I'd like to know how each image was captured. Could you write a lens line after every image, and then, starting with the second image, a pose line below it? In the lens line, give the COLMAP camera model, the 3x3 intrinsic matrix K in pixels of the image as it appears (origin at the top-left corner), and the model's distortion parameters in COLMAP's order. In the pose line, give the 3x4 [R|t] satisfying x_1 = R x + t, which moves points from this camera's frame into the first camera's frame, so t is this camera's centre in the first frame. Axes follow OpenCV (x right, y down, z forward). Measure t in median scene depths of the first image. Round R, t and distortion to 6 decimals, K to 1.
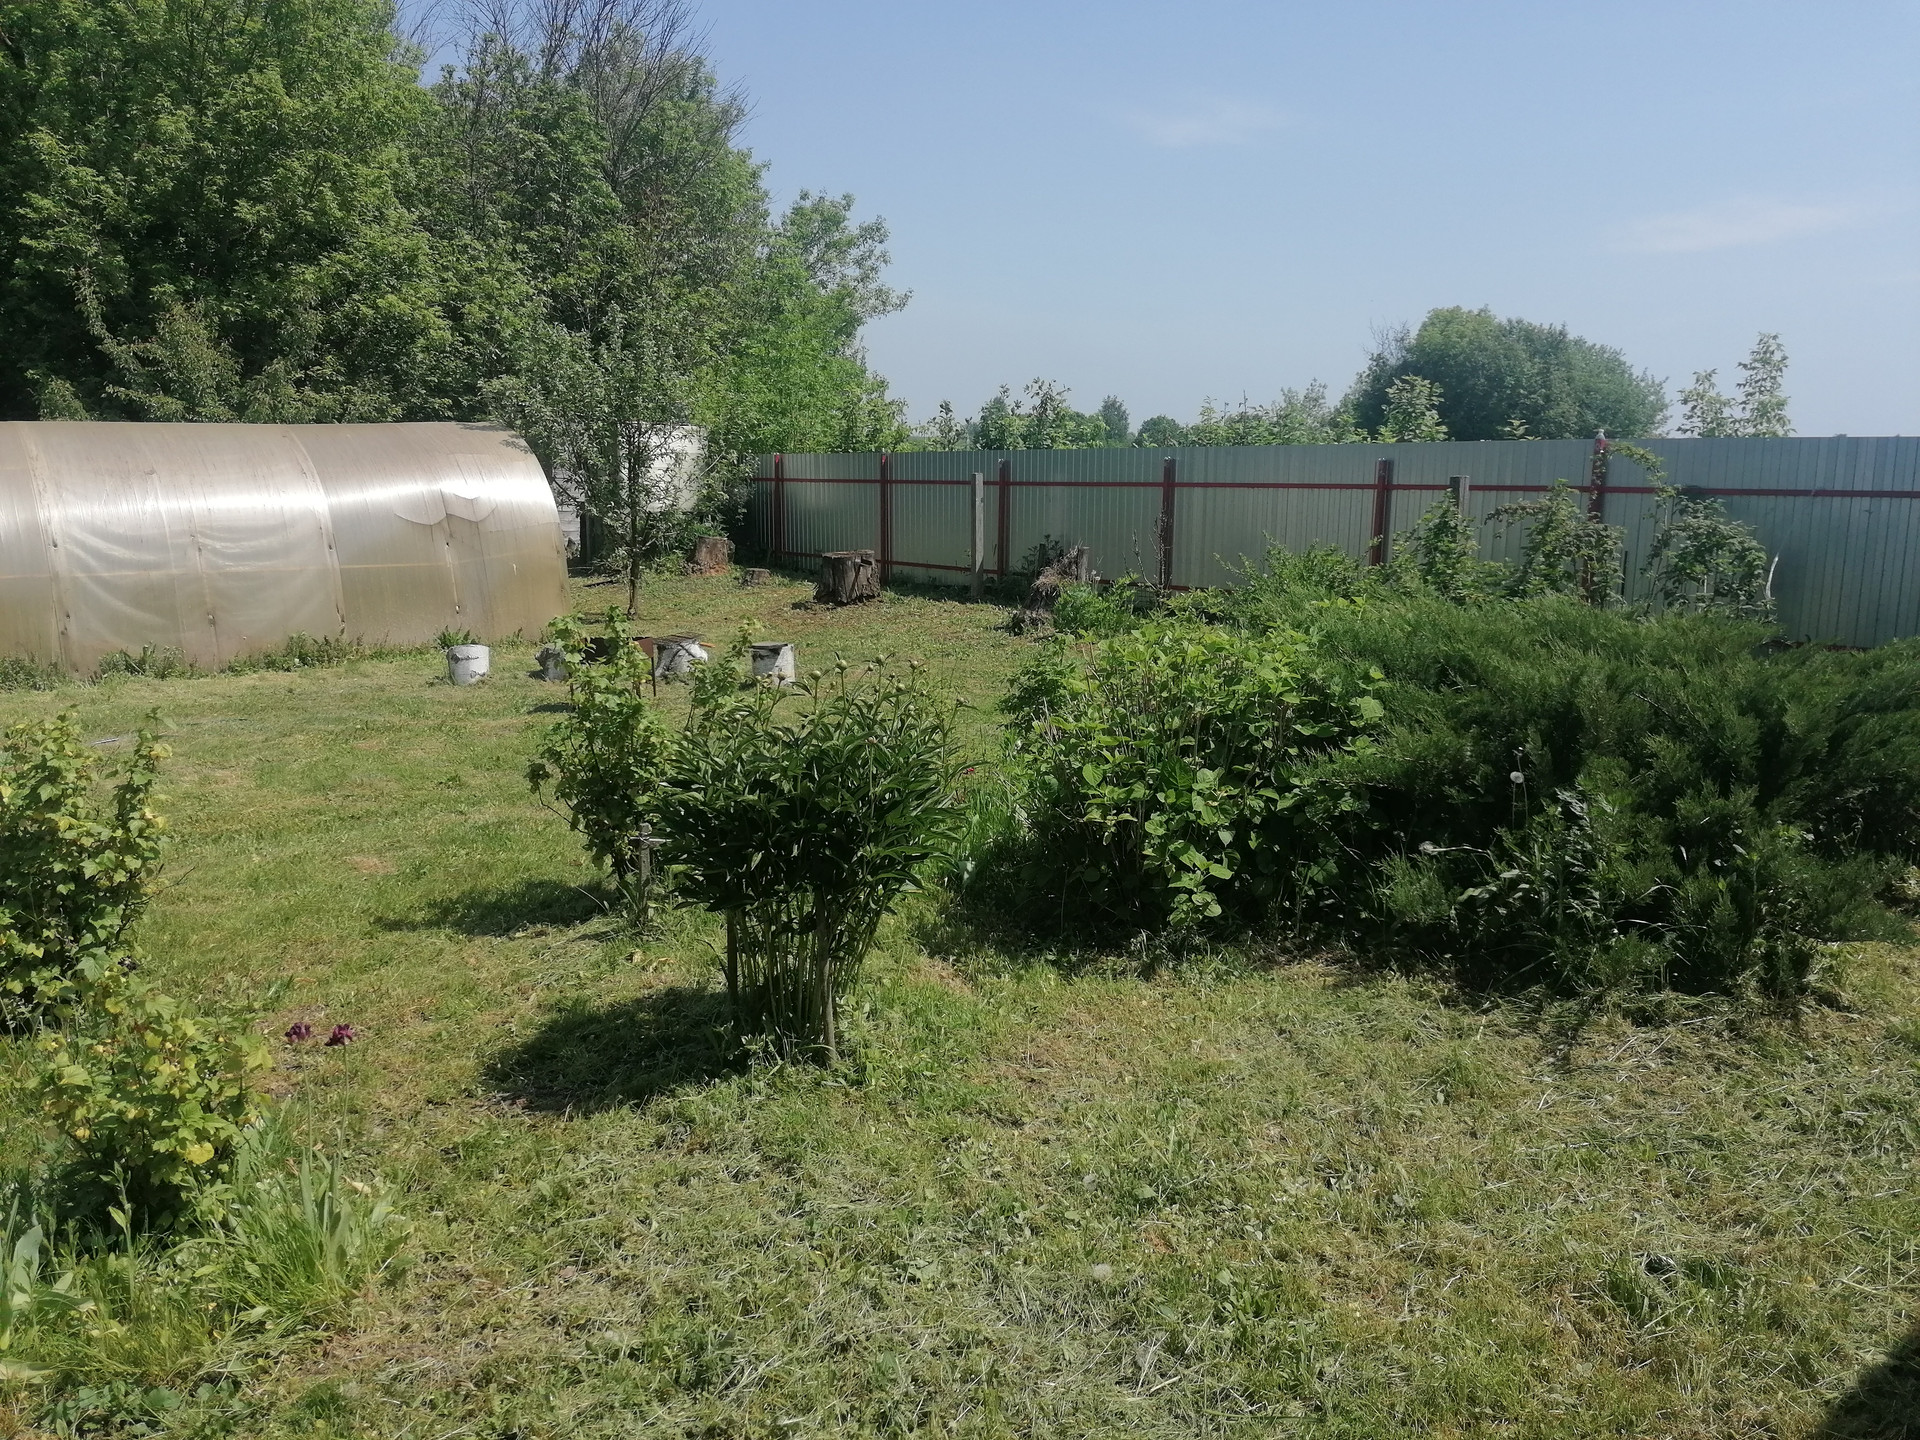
lens RADIAL K [[1447.6, 0, 959.7], [0, 1447.6, 704.2], [0, 0, 1]] dist [0.096804, -0.123700]
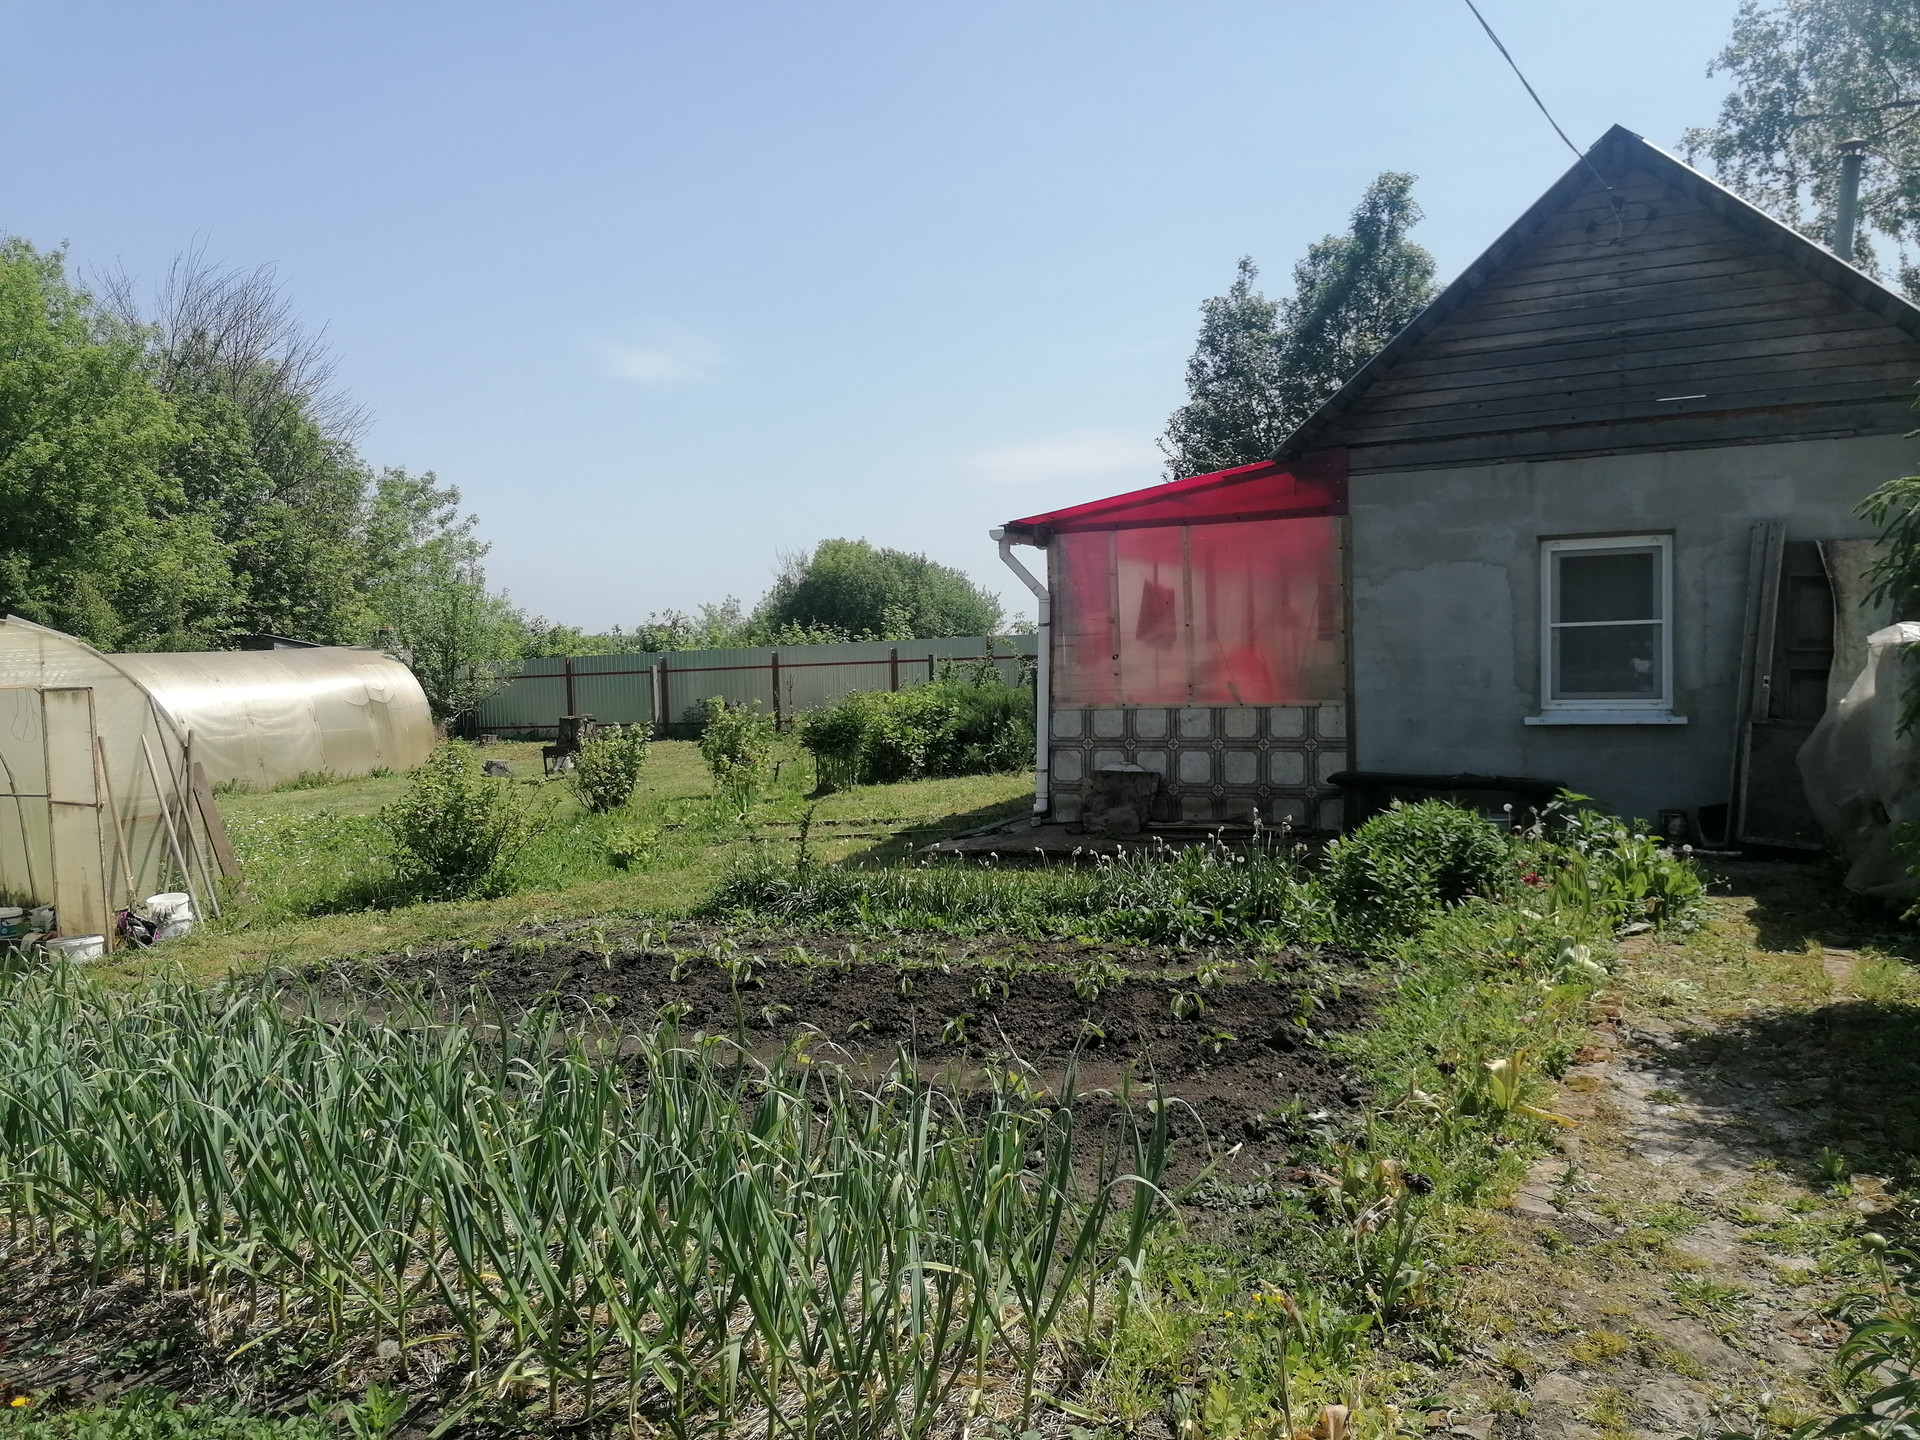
lens RADIAL K [[1473.1, 0, 1007.1], [0, 1473.1, 688.5], [0, 0, 1]] dist [0.097148, -0.129968]
pose [[0.901907, -0.045982, 0.429475, -0.193138], [0.111075, 0.985569, -0.127738, 0.072053], [-0.417403, 0.162912, 0.893999, -0.382759]]
